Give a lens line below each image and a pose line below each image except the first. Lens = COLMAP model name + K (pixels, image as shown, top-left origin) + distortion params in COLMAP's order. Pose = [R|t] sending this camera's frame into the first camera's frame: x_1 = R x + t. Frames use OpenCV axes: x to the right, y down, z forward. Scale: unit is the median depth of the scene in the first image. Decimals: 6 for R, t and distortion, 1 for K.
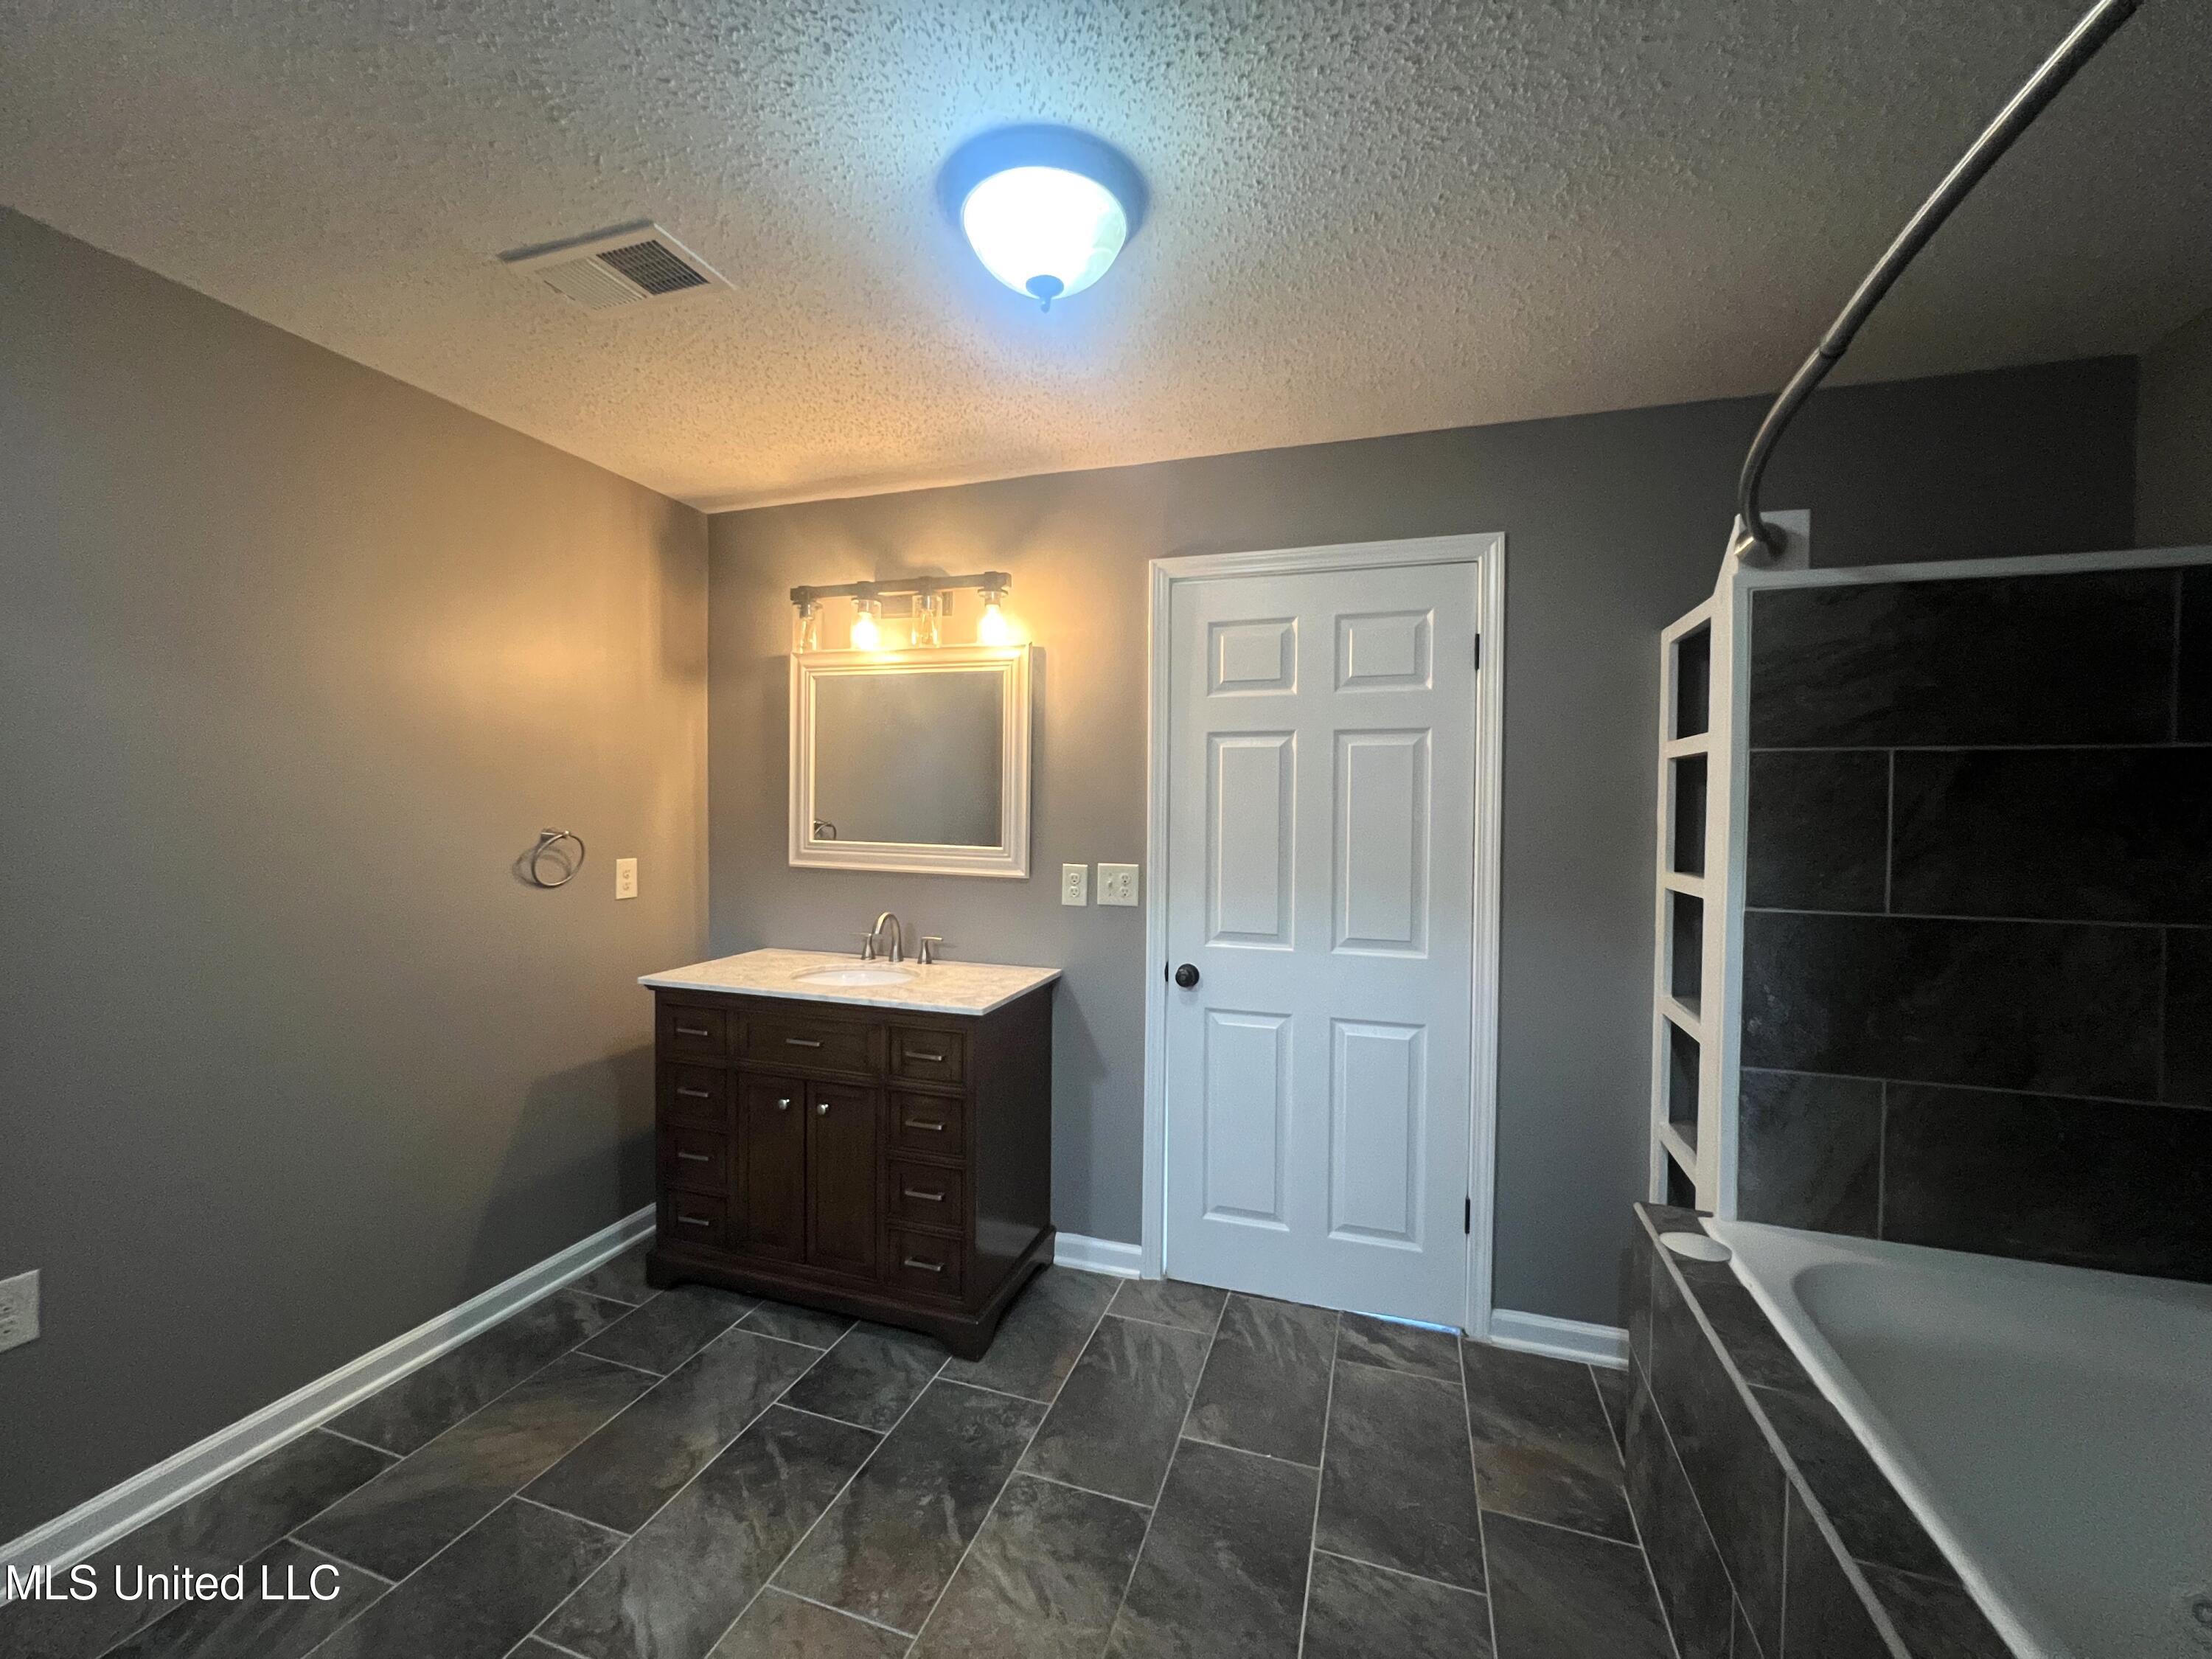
lens RADIAL K [[889.7, 0, 1105.5], [0, 889.7, 815.5], [0, 0, 1]] dist [0.001752, 0.000453]
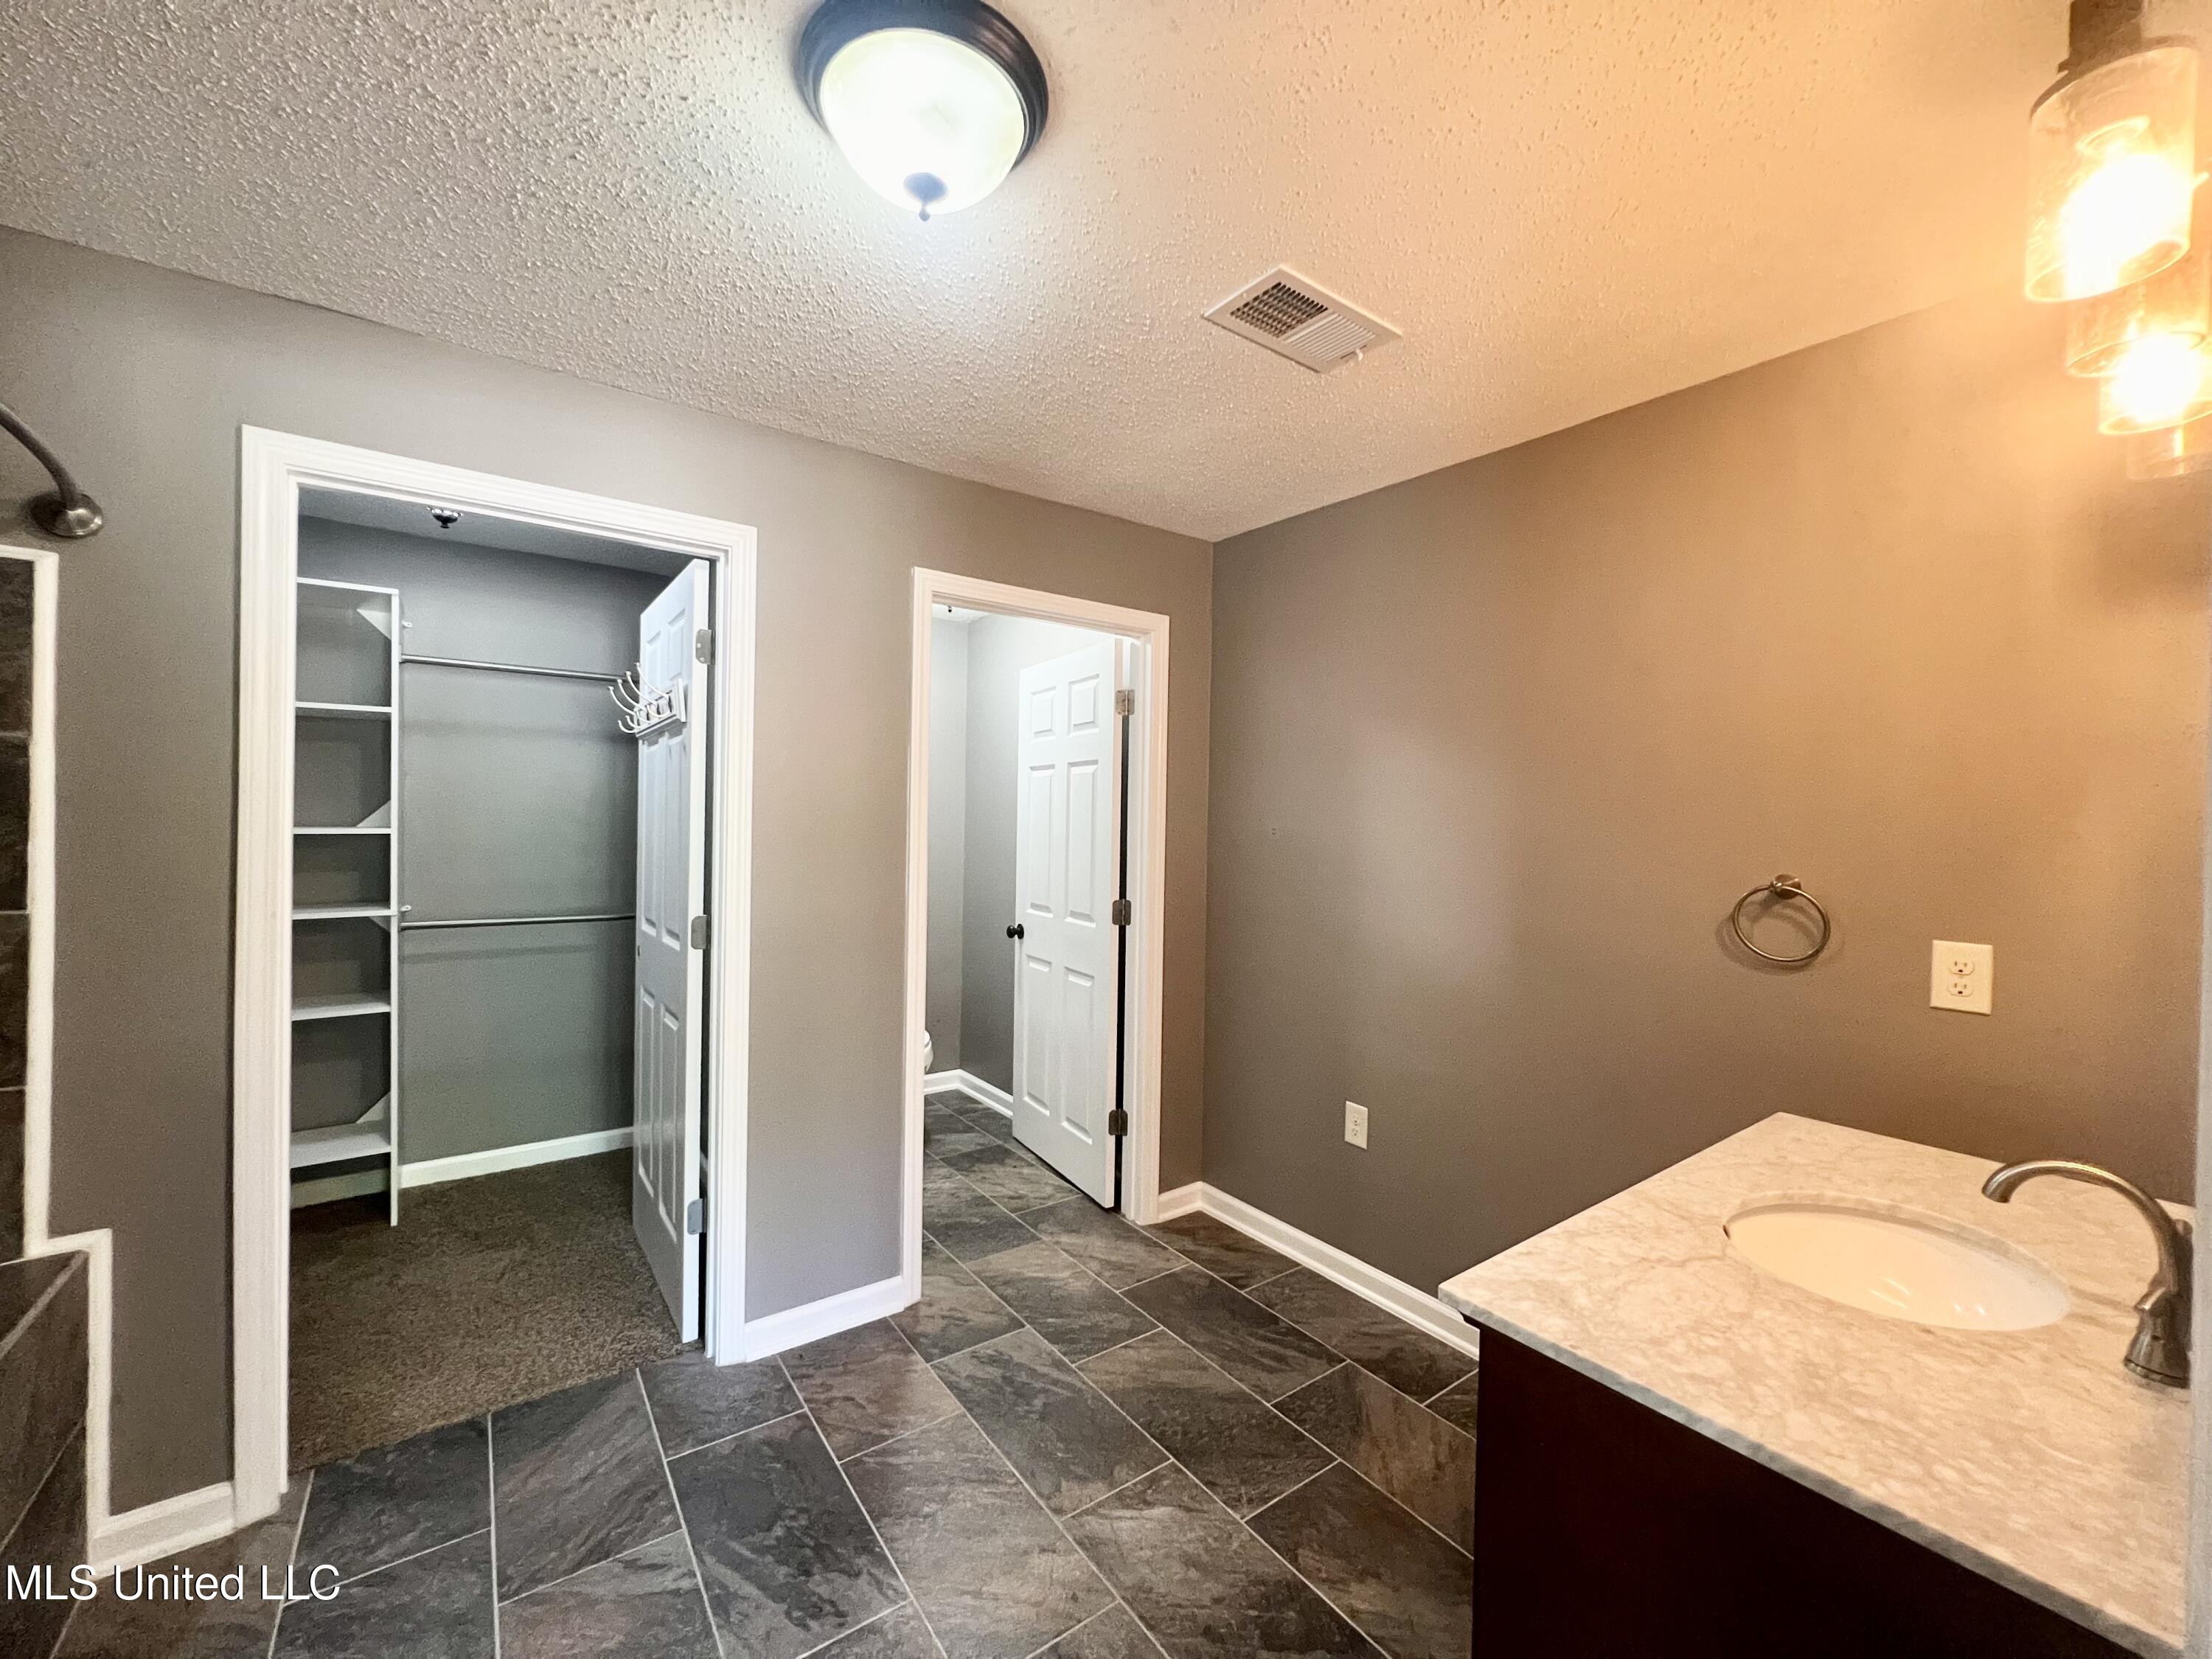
lens RADIAL K [[889.7, 0, 1107.8], [0, 889.7, 833.0], [0, 0, 1]] dist [0.001752, 0.000453]
pose [[-0.576697, 0.001408, -0.816957, 0.429976], [-0.033877, 0.999097, 0.025636, -0.039576], [0.816256, 0.042461, -0.576128, 1.435839]]
